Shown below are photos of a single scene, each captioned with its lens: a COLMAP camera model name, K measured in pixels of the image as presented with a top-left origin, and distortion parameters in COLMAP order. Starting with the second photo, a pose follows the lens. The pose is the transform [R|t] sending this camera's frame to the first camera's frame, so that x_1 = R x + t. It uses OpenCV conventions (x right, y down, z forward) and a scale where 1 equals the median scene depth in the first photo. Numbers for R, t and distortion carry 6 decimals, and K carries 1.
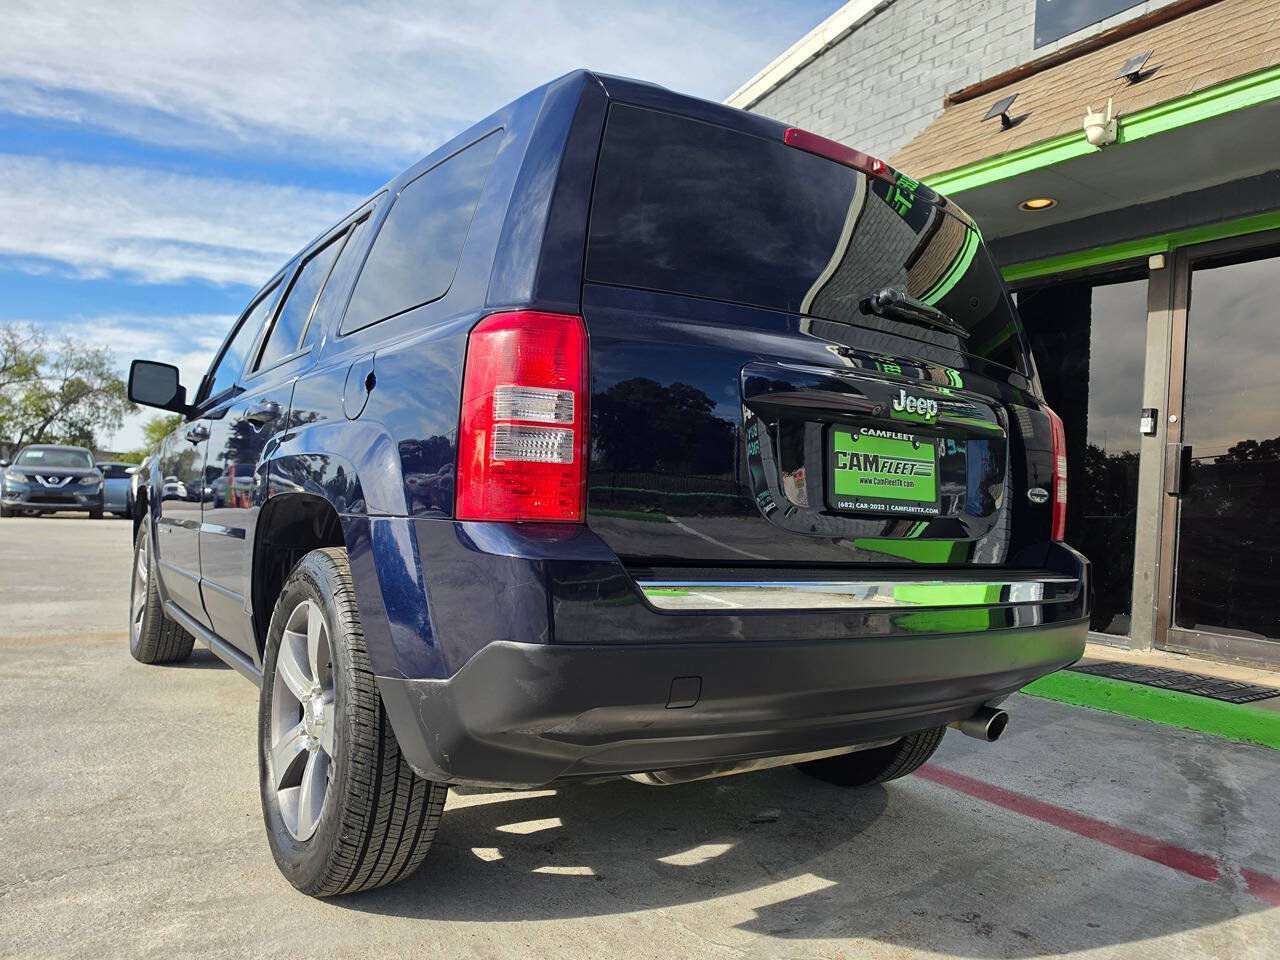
lens RADIAL K [[896.8, 0, 643.2], [0, 896.8, 461.5], [0, 0, 1]] dist [0.007143, -0.010401]
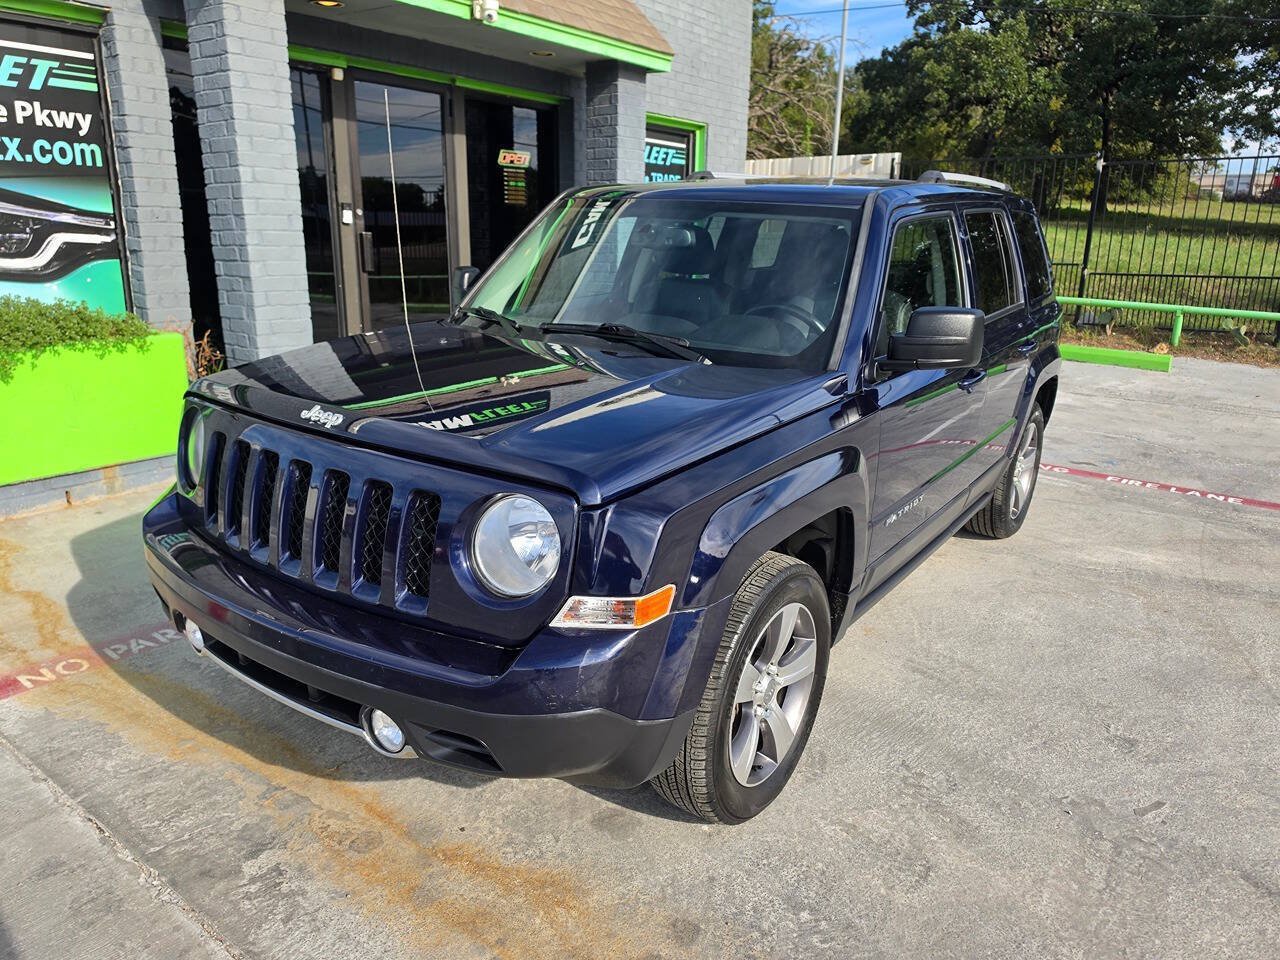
lens RADIAL K [[896.8, 0, 629.9], [0, 896.8, 481.1], [0, 0, 1]] dist [0.007143, -0.010401]
pose [[-0.328477, -0.333237, 0.883774, -1.702207], [-0.097981, 0.942667, 0.319026, -0.276464], [-0.939416, 0.018199, -0.342295, 2.214620]]
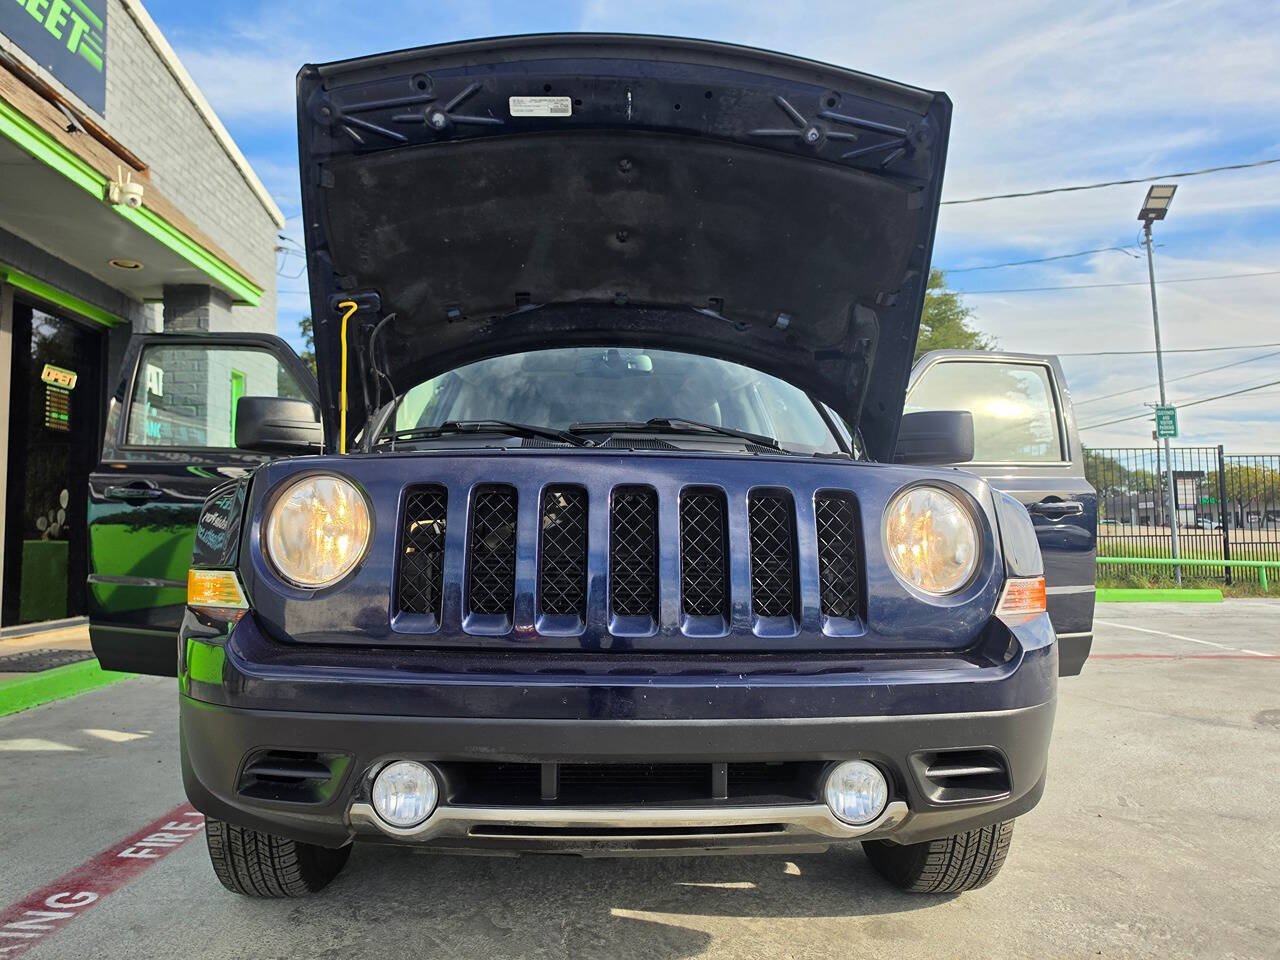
lens RADIAL K [[896.8, 0, 626.9], [0, 896.8, 473.1], [0, 0, 1]] dist [0.007143, -0.010401]
pose [[-0.844840, -0.026673, 0.534354, -1.183305], [-0.085235, 0.992711, -0.085208, 0.060597], [-0.528186, -0.117533, -0.840955, 2.783160]]
